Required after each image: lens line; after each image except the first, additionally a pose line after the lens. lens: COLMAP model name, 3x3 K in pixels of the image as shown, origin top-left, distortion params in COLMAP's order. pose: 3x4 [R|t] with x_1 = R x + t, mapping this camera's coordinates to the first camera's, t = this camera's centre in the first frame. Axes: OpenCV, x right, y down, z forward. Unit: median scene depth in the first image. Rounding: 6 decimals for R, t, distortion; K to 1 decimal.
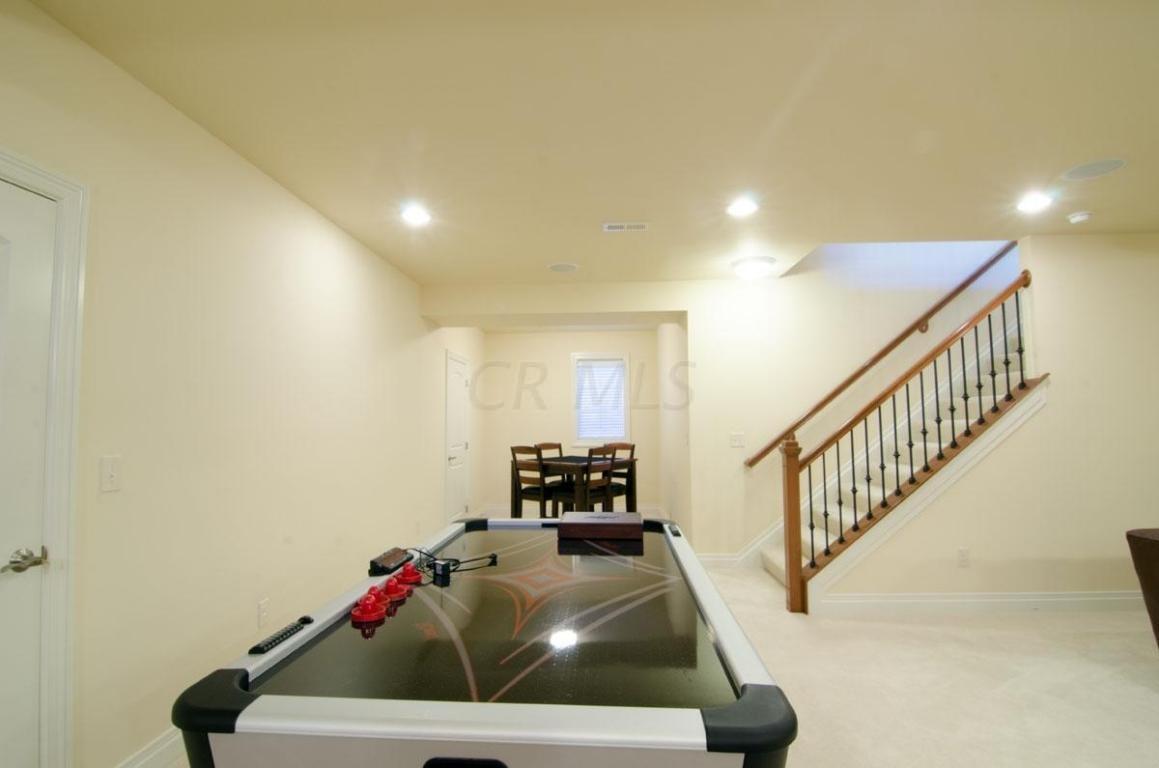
lens RADIAL K [[553.6, 0, 579.5], [0, 553.6, 384.0], [0, 0, 1]] dist [-0.019934, -0.000377]
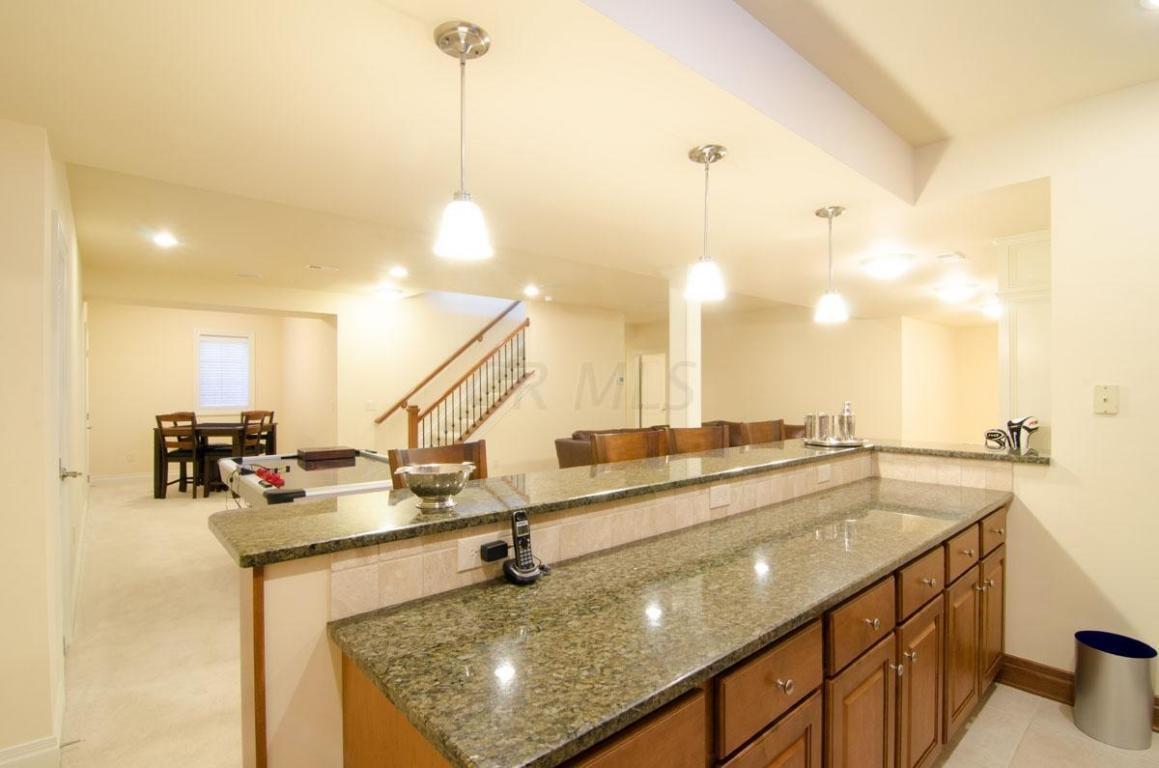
lens RADIAL K [[553.6, 0, 579.5], [0, 553.6, 384.0], [0, 0, 1]] dist [-0.019934, -0.000377]
pose [[0.722635, 0.012527, 0.691116, -0.411510], [-0.049812, 0.998180, 0.033990, -0.044064], [-0.689432, -0.058988, 0.721944, -0.564082]]
